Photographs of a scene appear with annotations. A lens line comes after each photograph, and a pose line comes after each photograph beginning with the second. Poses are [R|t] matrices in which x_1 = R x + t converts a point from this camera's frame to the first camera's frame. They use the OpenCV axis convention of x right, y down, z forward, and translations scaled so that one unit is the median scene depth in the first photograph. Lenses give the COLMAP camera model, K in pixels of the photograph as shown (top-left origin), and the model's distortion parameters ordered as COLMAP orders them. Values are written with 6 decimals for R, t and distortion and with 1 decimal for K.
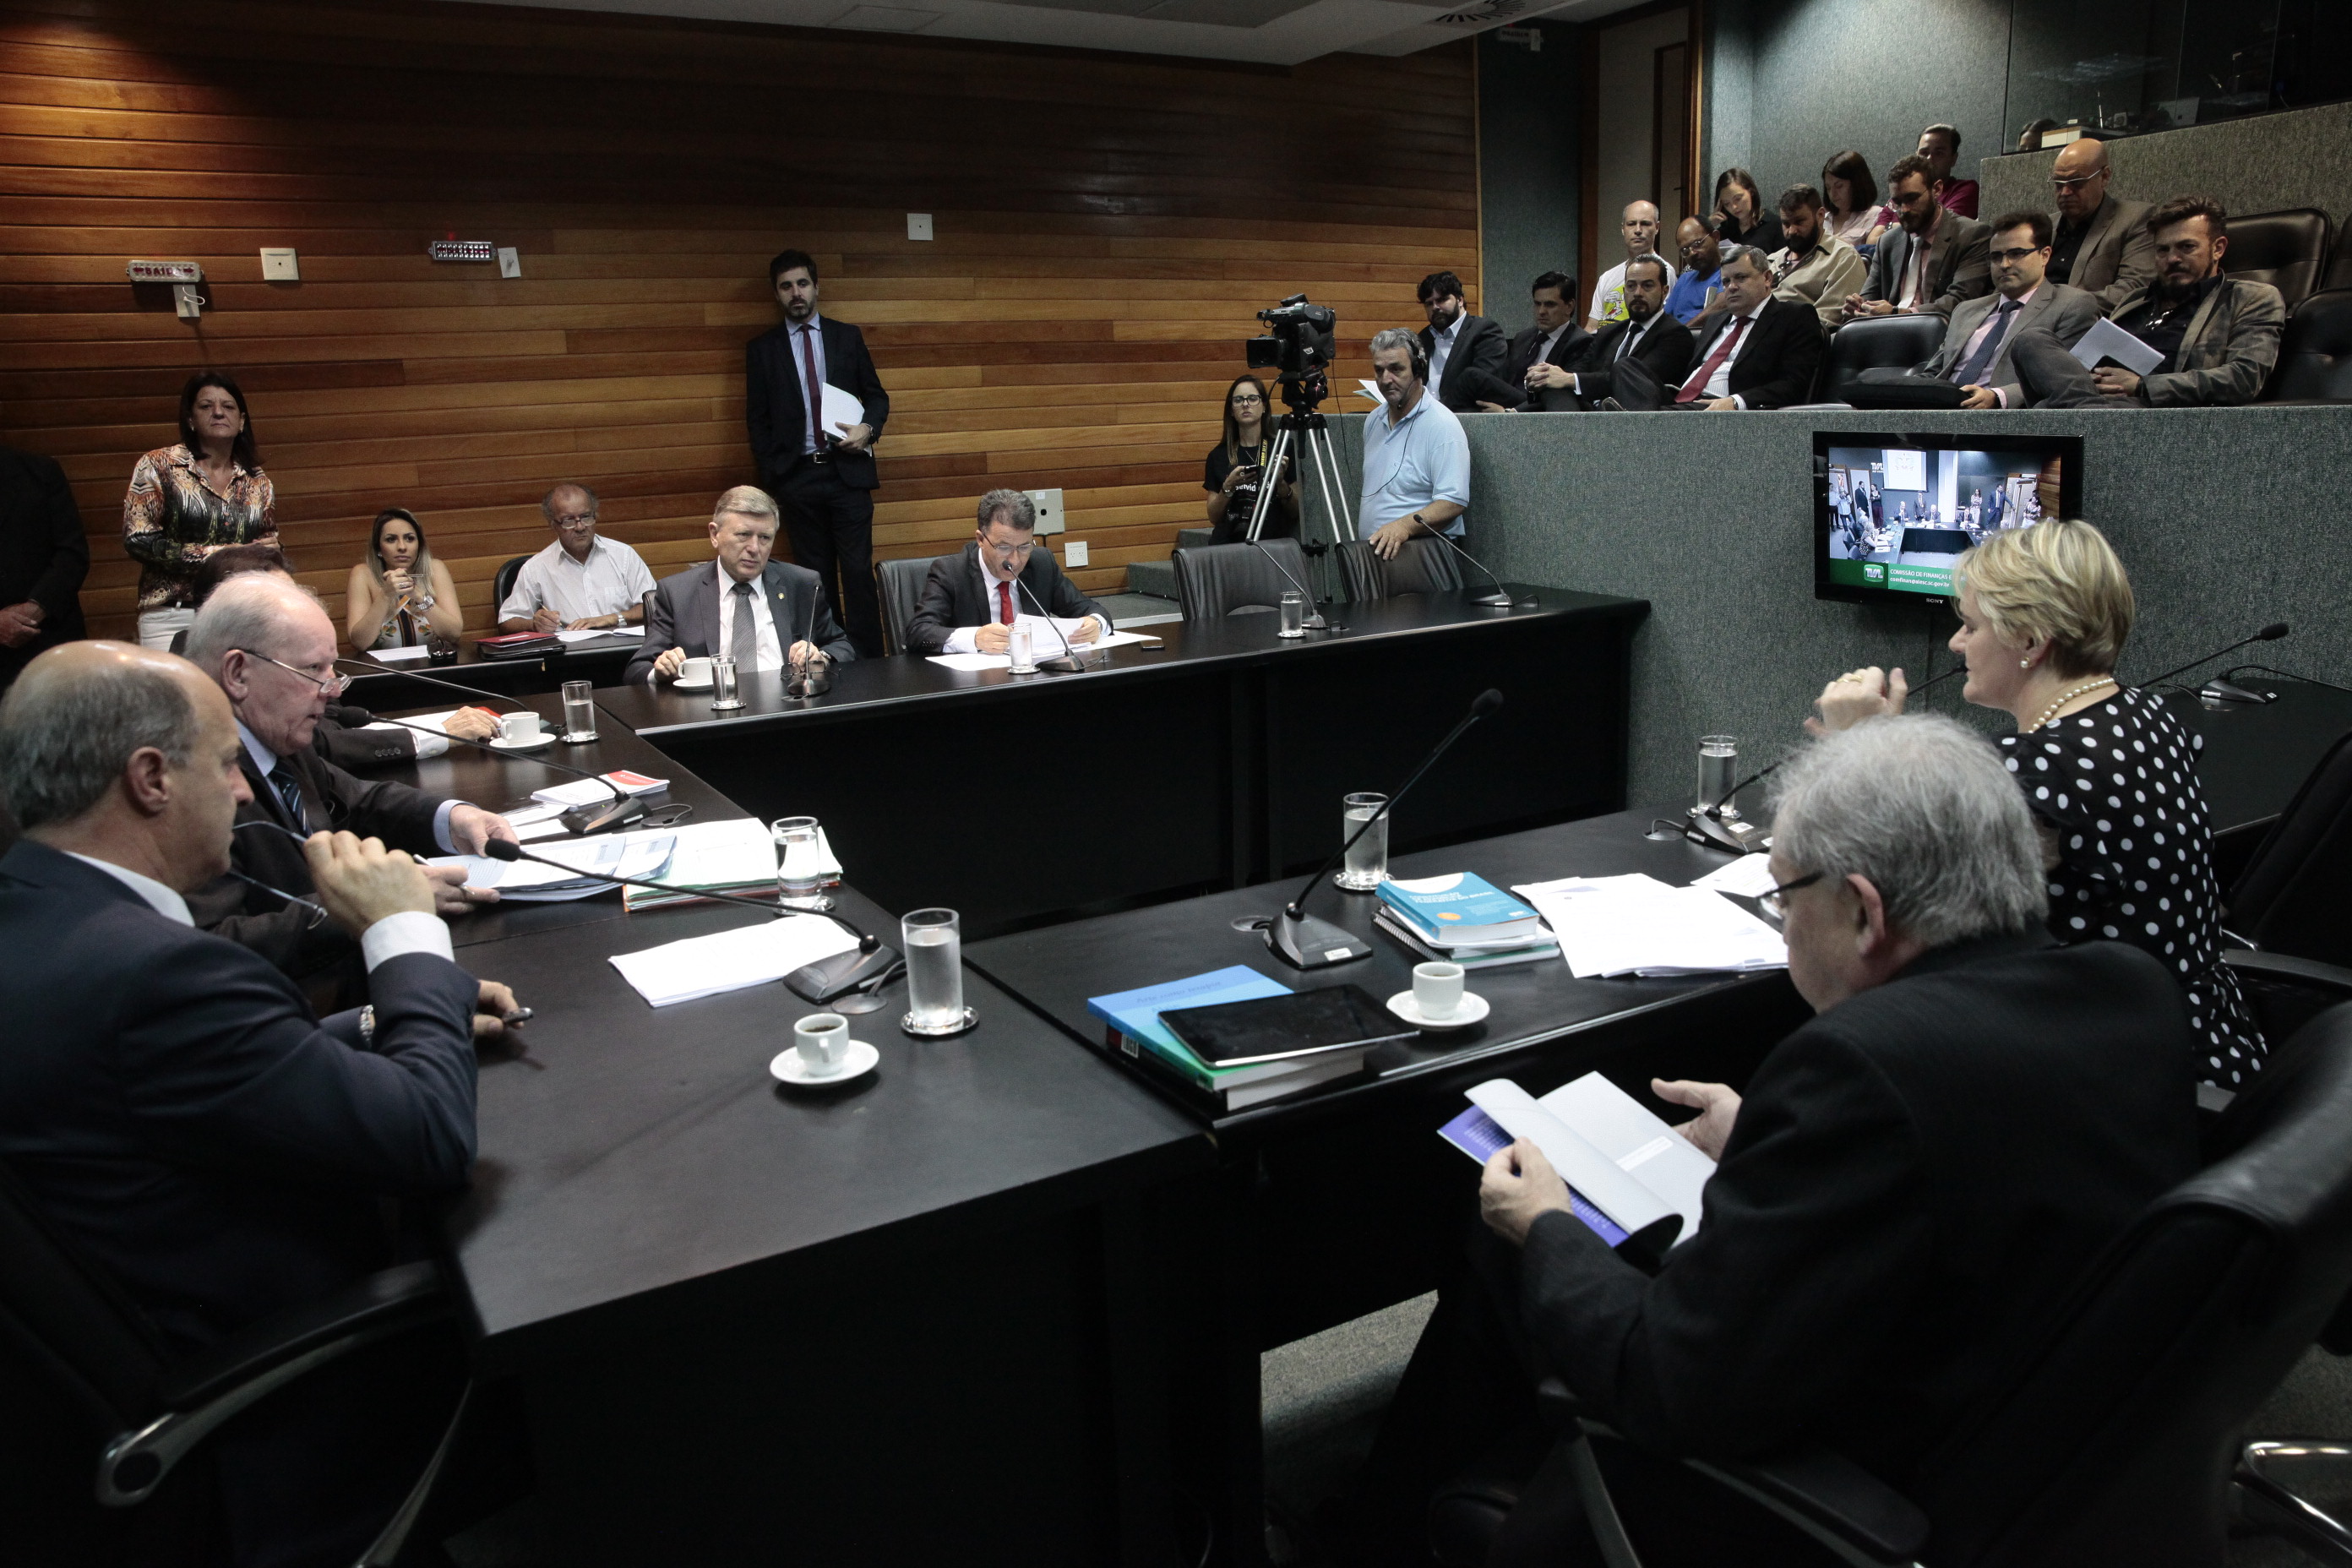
lens RADIAL K [[1626.5, 0, 1176.0], [0, 1626.5, 784.0], [0, 0, 1]] dist [-0.091288, 0.087361]
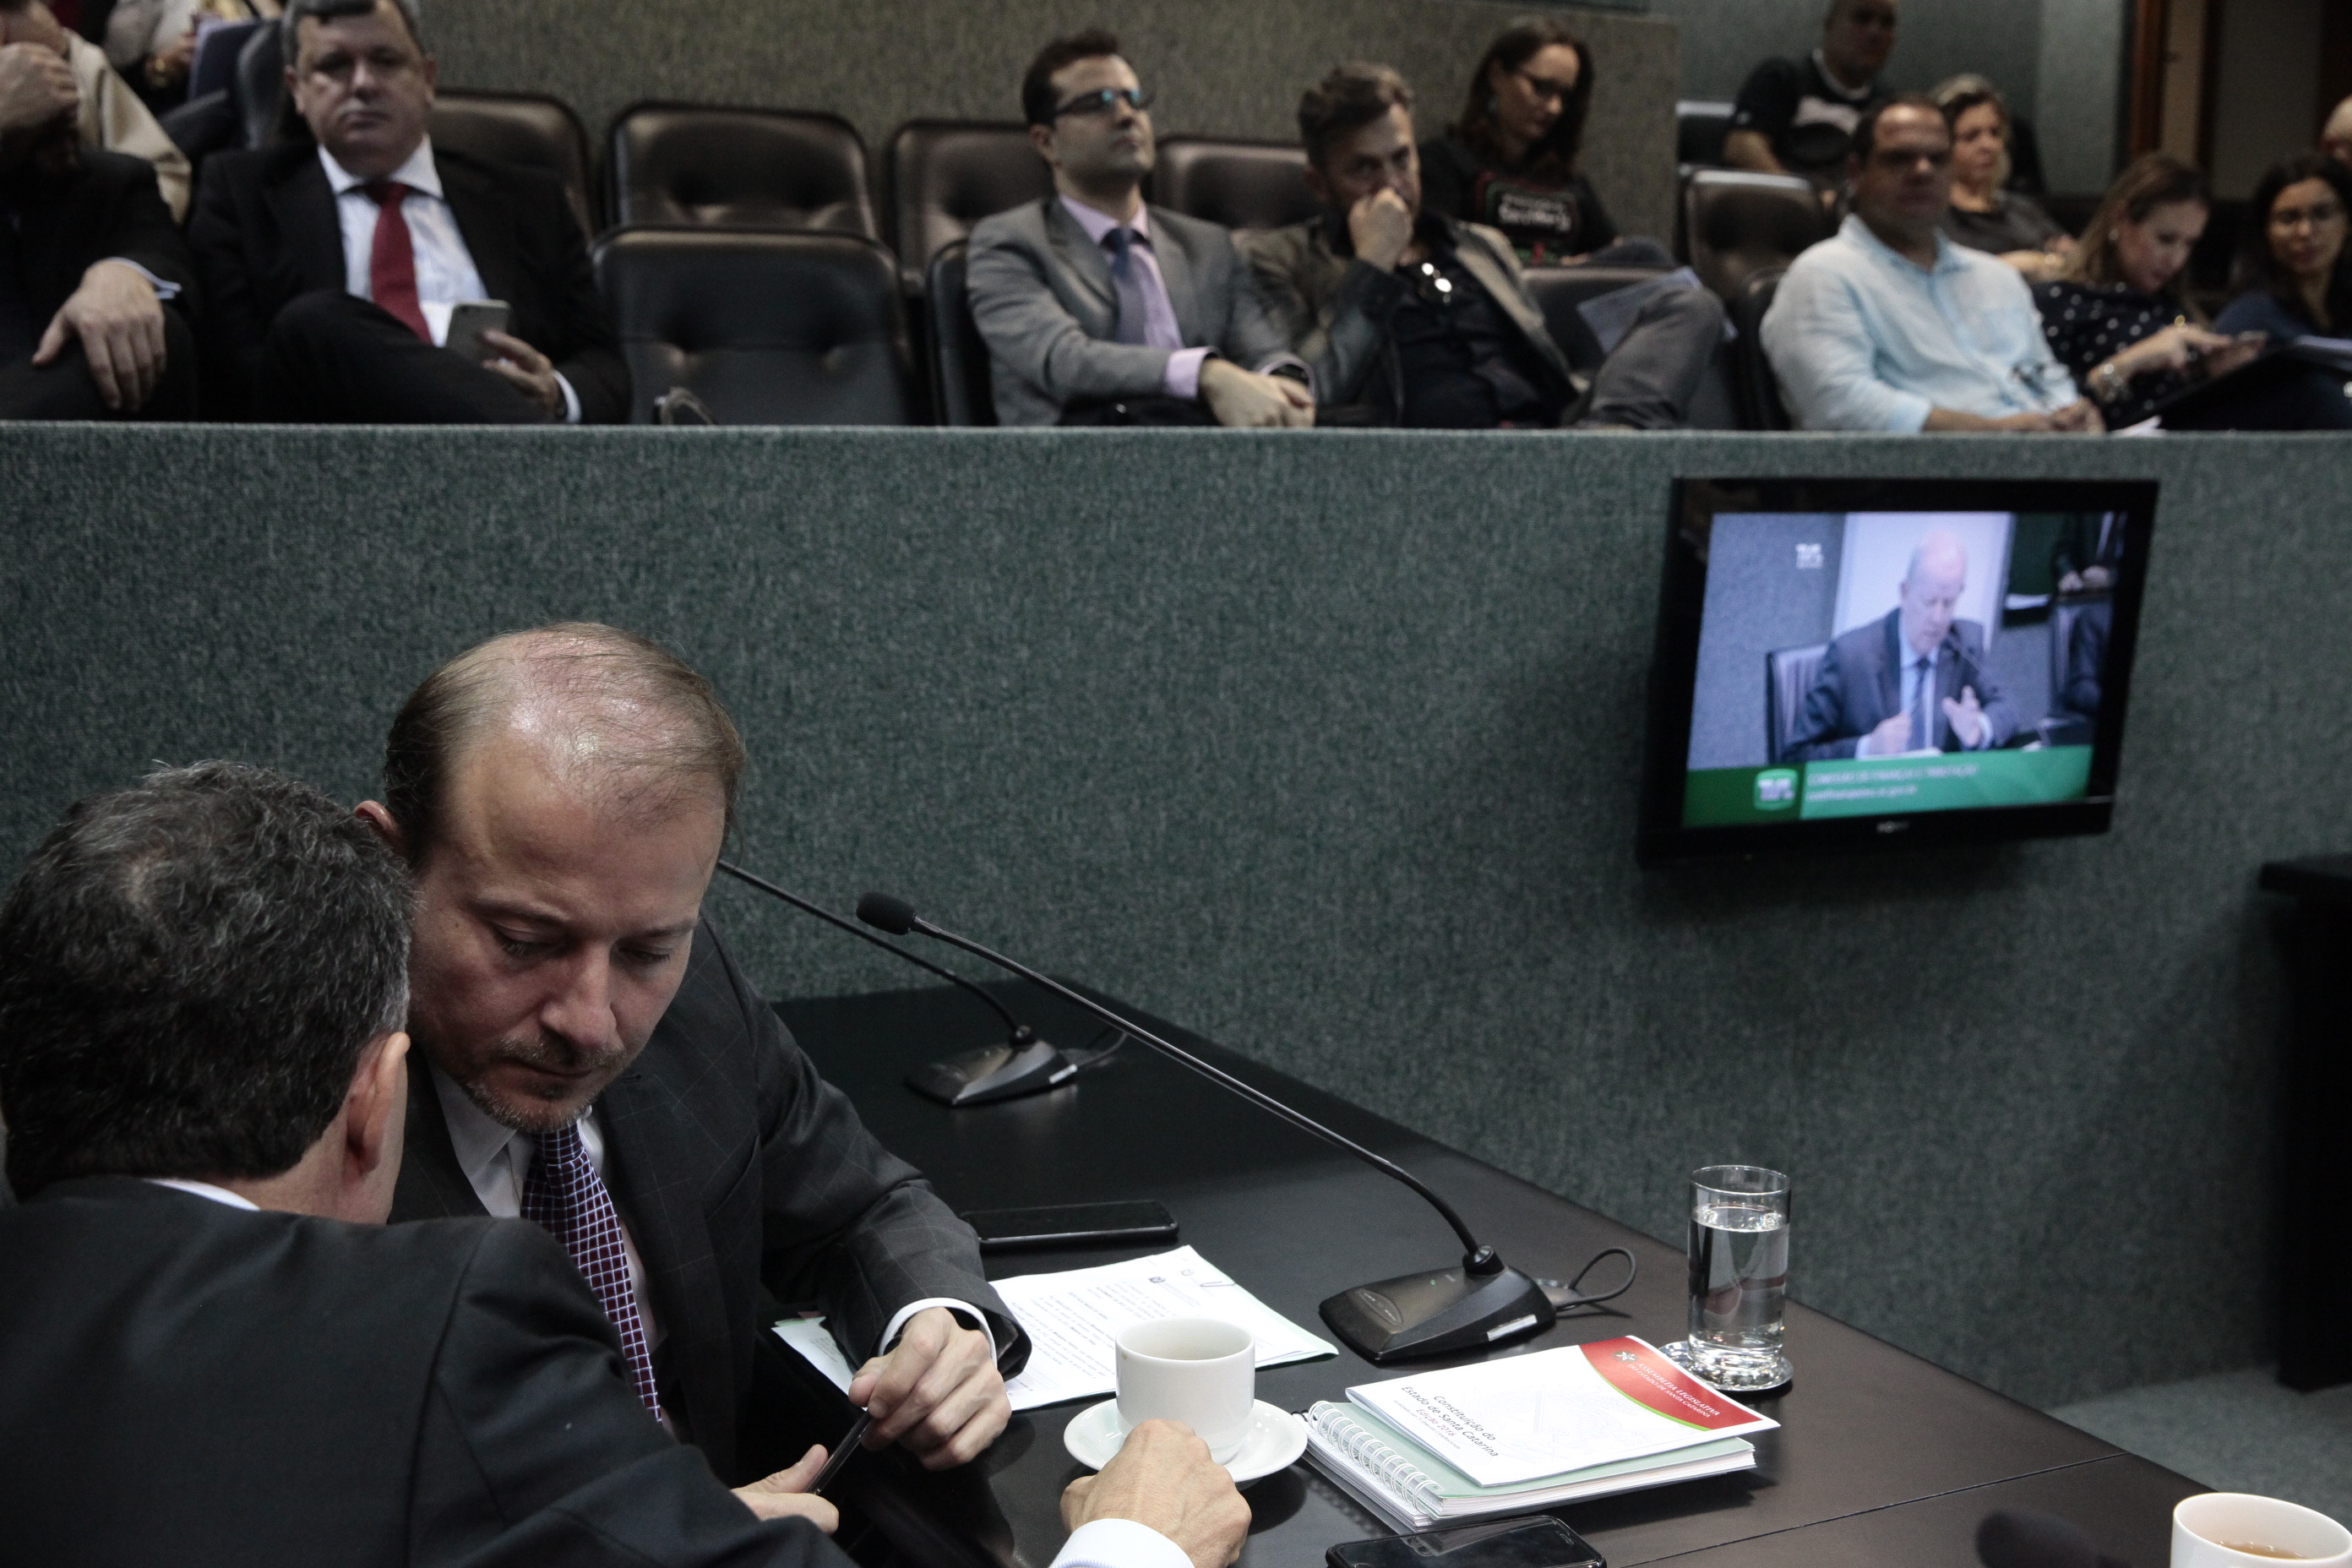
lens RADIAL K [[2571.5, 0, 1188.6], [0, 2571.5, 791.1], [0, 0, 1]] dist [0.019437, 0.148148]
pose [[0.050541, -0.095611, 0.994135, -0.223704], [0.228133, 0.970195, 0.081710, -0.175148], [-0.972317, 0.222665, 0.070847, 0.853215]]
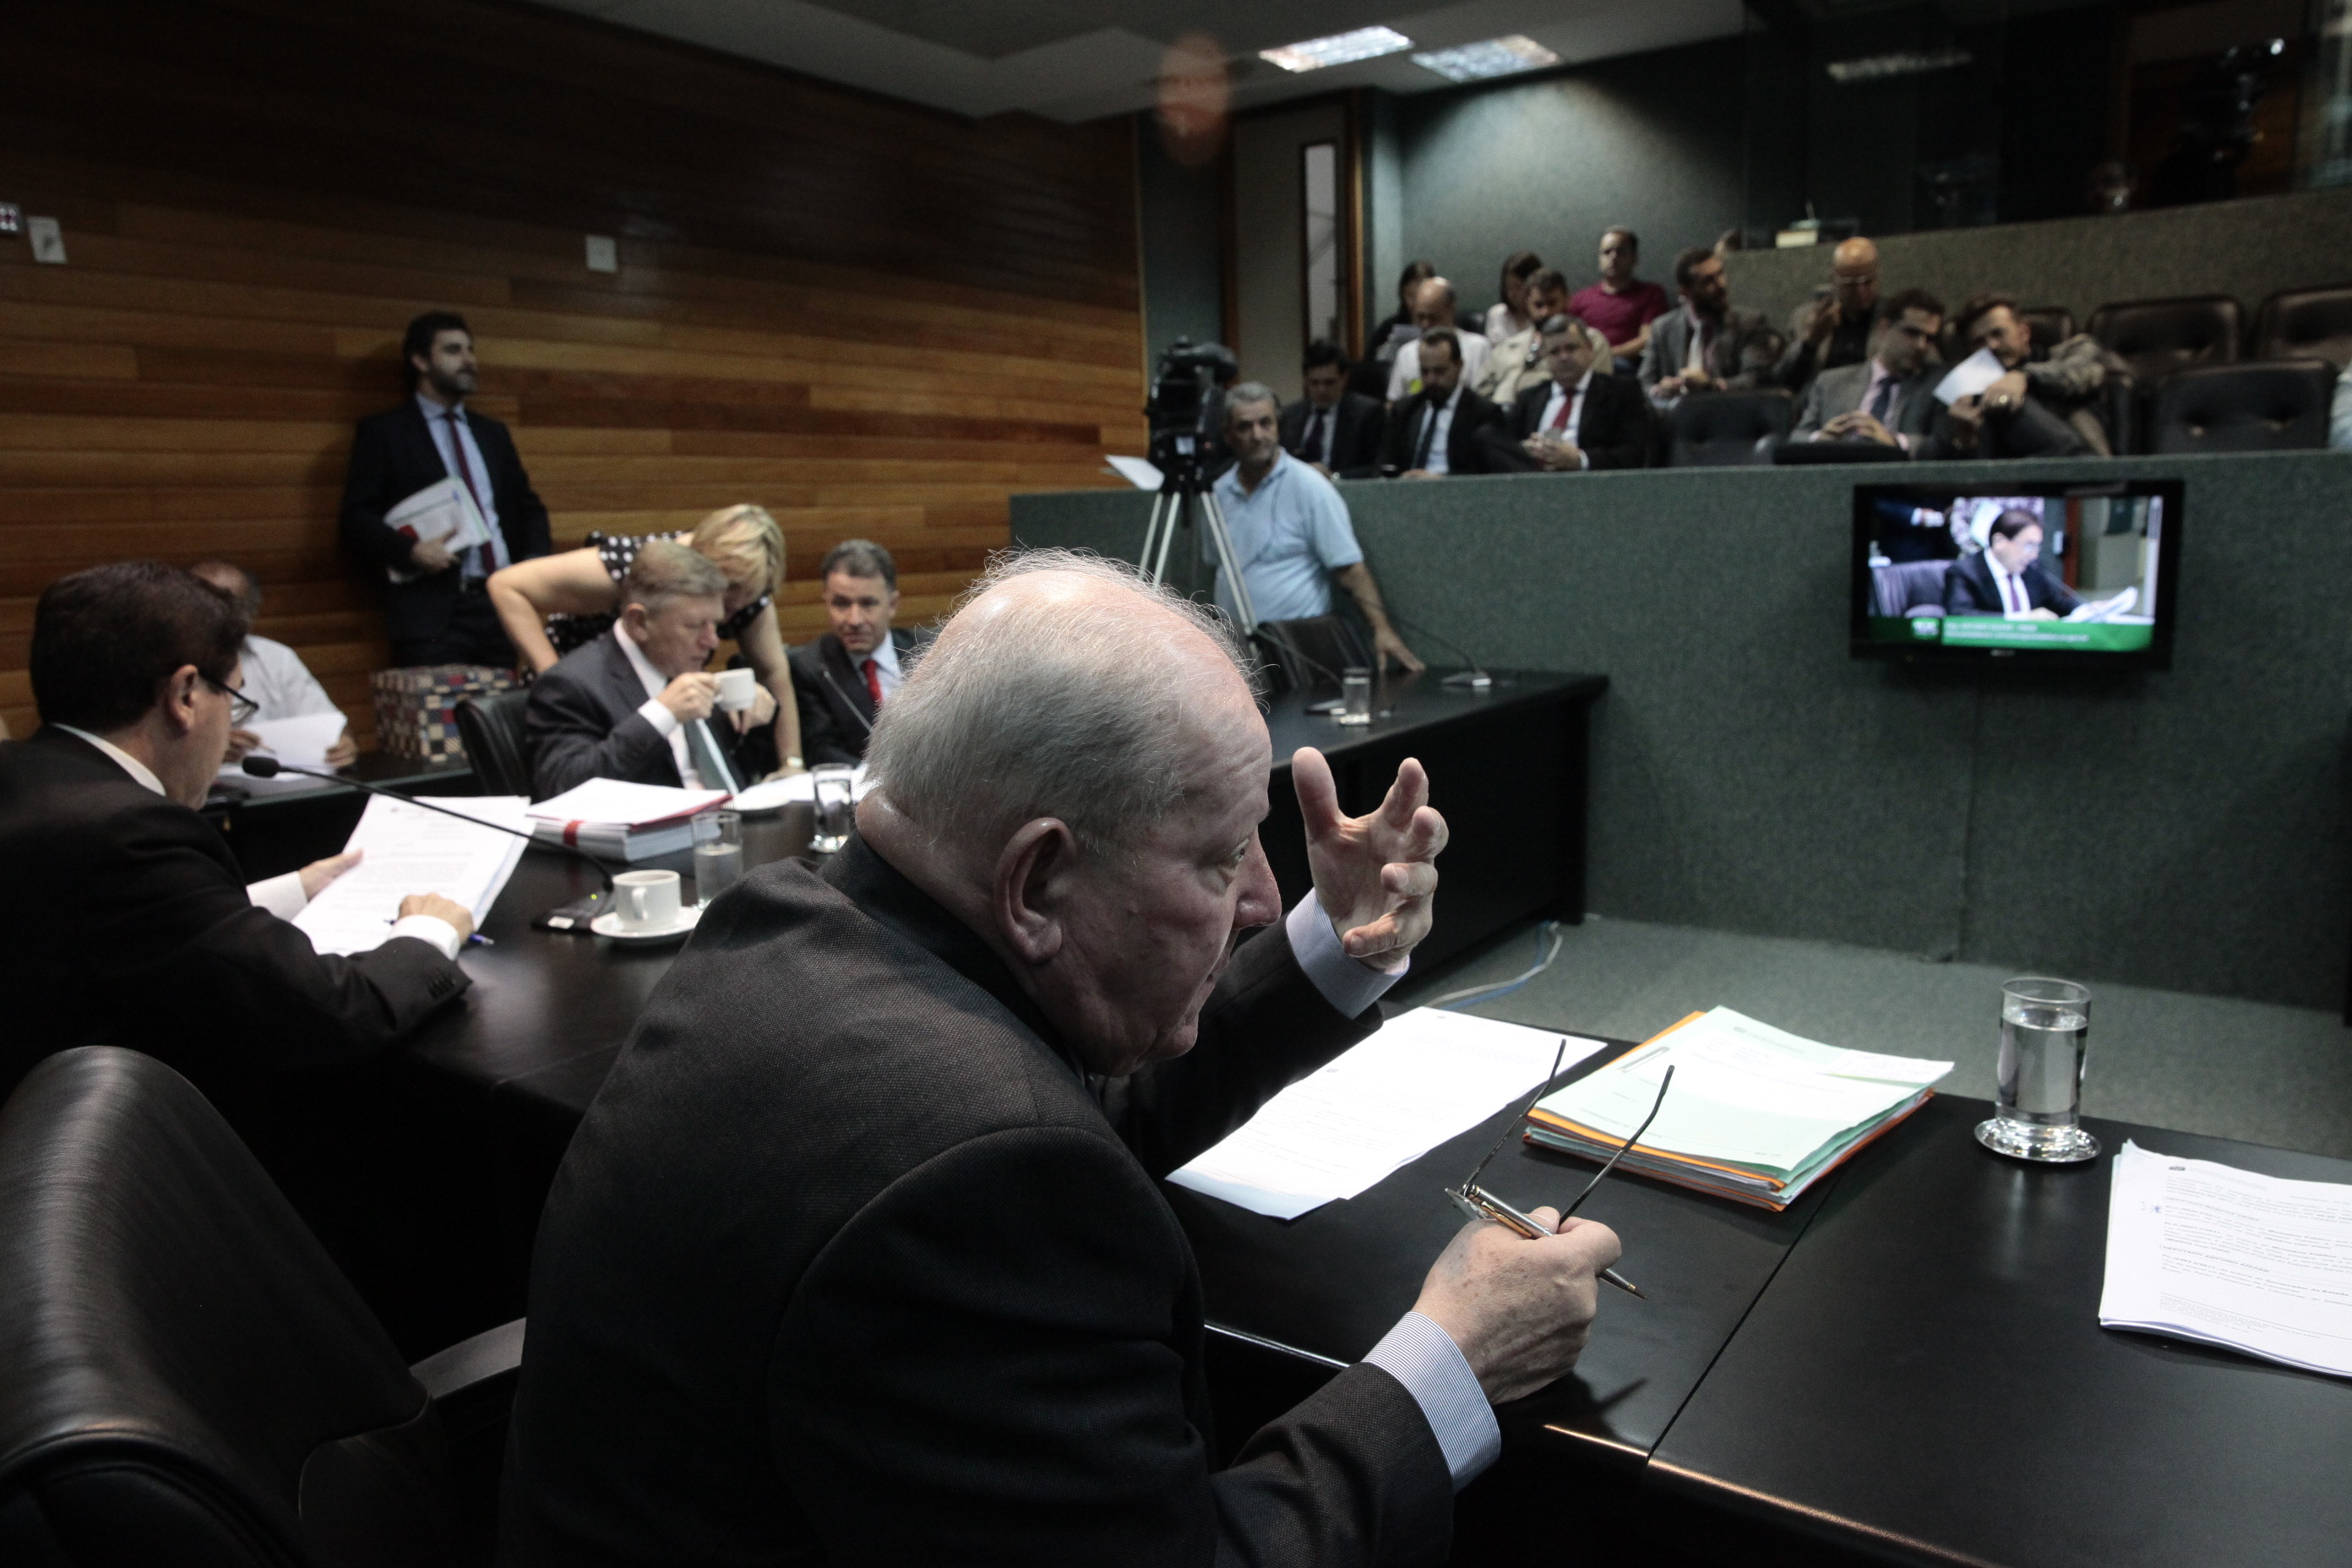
lens RADIAL K [[1626.5, 0, 1176.0], [0, 1626.5, 784.0], [0, 0, 1]] dist [-0.091288, 0.087361]
pose [[0.915577, -0.053448, 0.398575, -0.285119], [0.085924, 0.994241, -0.064052, -0.011355], [-0.392856, 0.092892, 0.914896, 0.230848]]
